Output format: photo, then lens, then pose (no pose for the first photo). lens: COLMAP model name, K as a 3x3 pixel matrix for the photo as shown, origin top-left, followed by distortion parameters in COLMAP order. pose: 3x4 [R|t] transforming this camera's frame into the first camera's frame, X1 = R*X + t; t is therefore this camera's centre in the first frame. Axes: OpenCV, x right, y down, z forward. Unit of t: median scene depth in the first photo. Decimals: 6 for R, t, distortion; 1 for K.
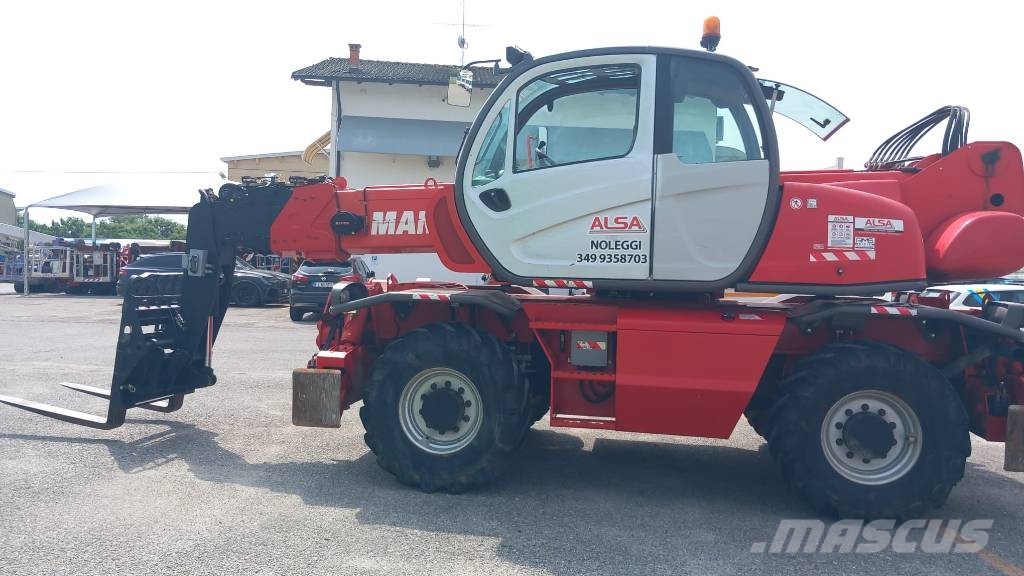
lens RADIAL K [[793.2, 0, 512.0], [0, 793.2, 288.0], [0, 0, 1]] dist [0.081368, -0.160061]
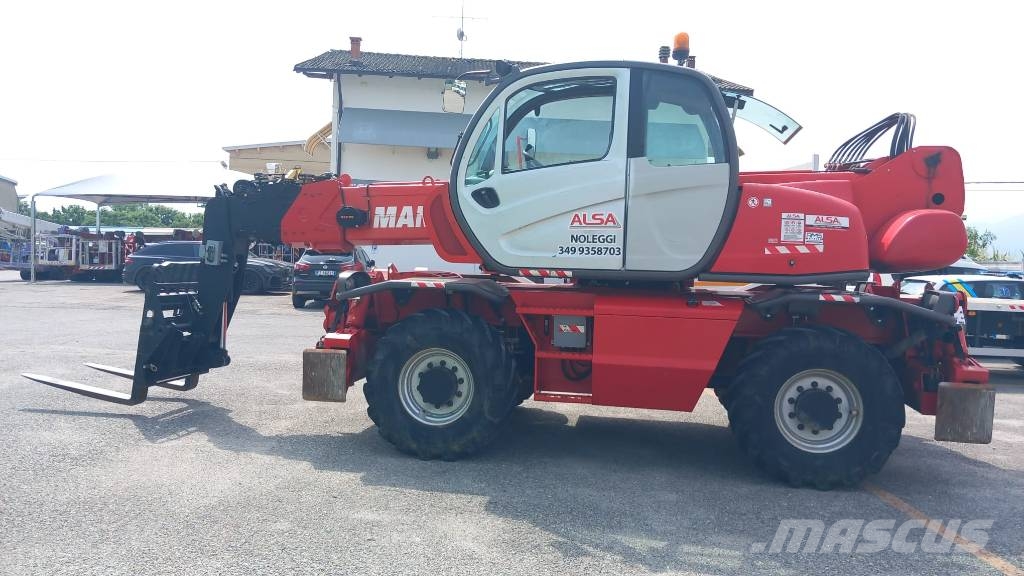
lens RADIAL K [[783.3, 0, 512.0], [0, 783.3, 288.0], [0, 0, 1]] dist [0.118422, -0.268316]
pose [[0.999992, 0.003492, 0.001889, 0.014292], [-0.003518, 0.999896, 0.014004, -0.000002], [-0.001840, -0.014011, 0.999900, -0.101438]]
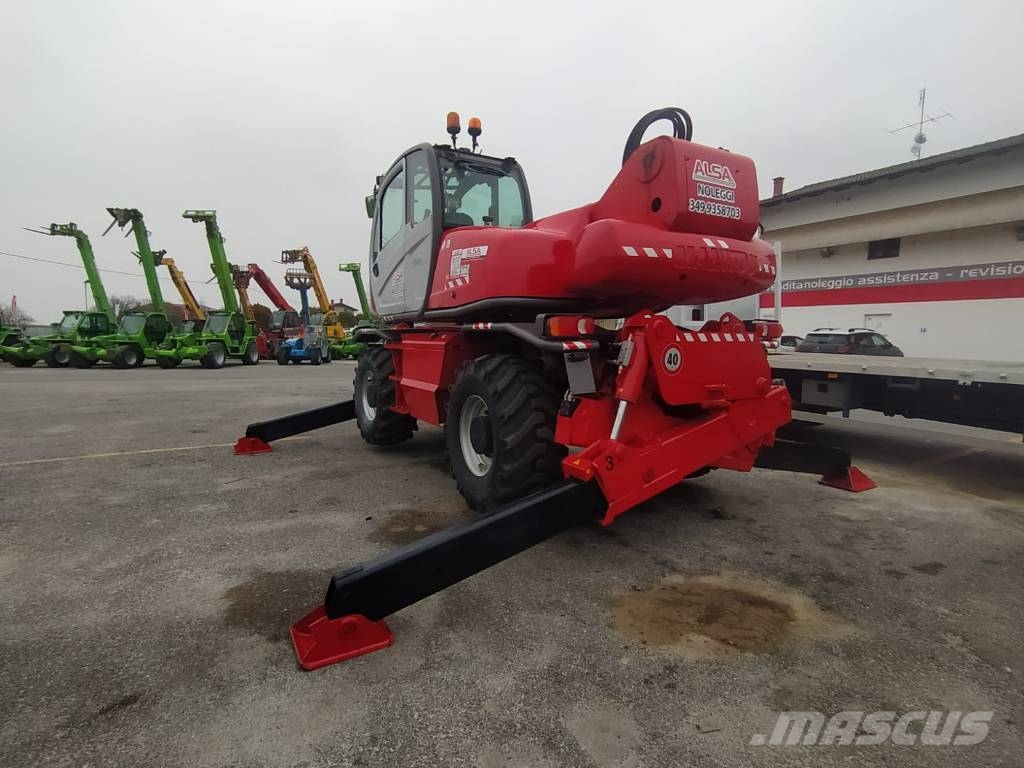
lens RADIAL K [[523.8, 0, 490.8], [0, 523.8, 374.2], [0, 0, 1]] dist [-0.000157, 0.001509]
pose [[0.617126, 0.035455, -0.786065, 0.995870], [-0.012716, 0.999303, 0.035090, 0.064604], [0.786762, -0.011659, 0.617147, 0.508404]]
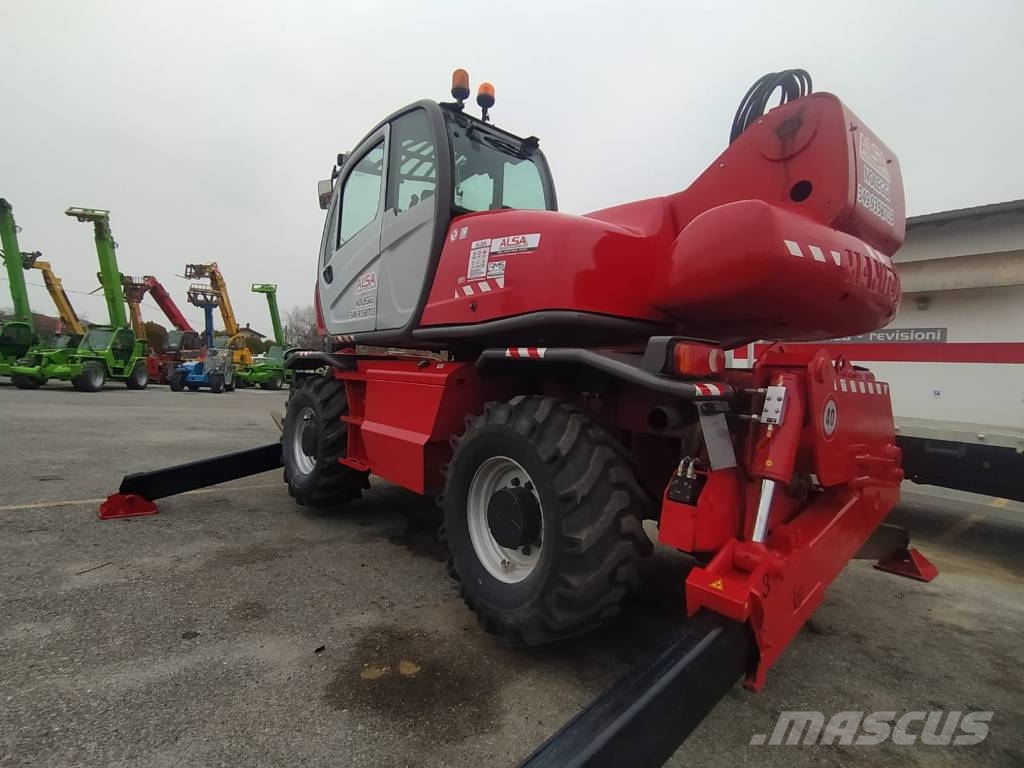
lens RADIAL K [[523.8, 0, 490.8], [0, 523.8, 374.2], [0, 0, 1]] dist [-0.000157, 0.001509]
pose [[0.736404, 0.014960, -0.676376, 0.730591], [-0.059205, 0.997345, -0.042400, 0.065474], [0.673946, 0.071268, 0.735335, 0.572532]]
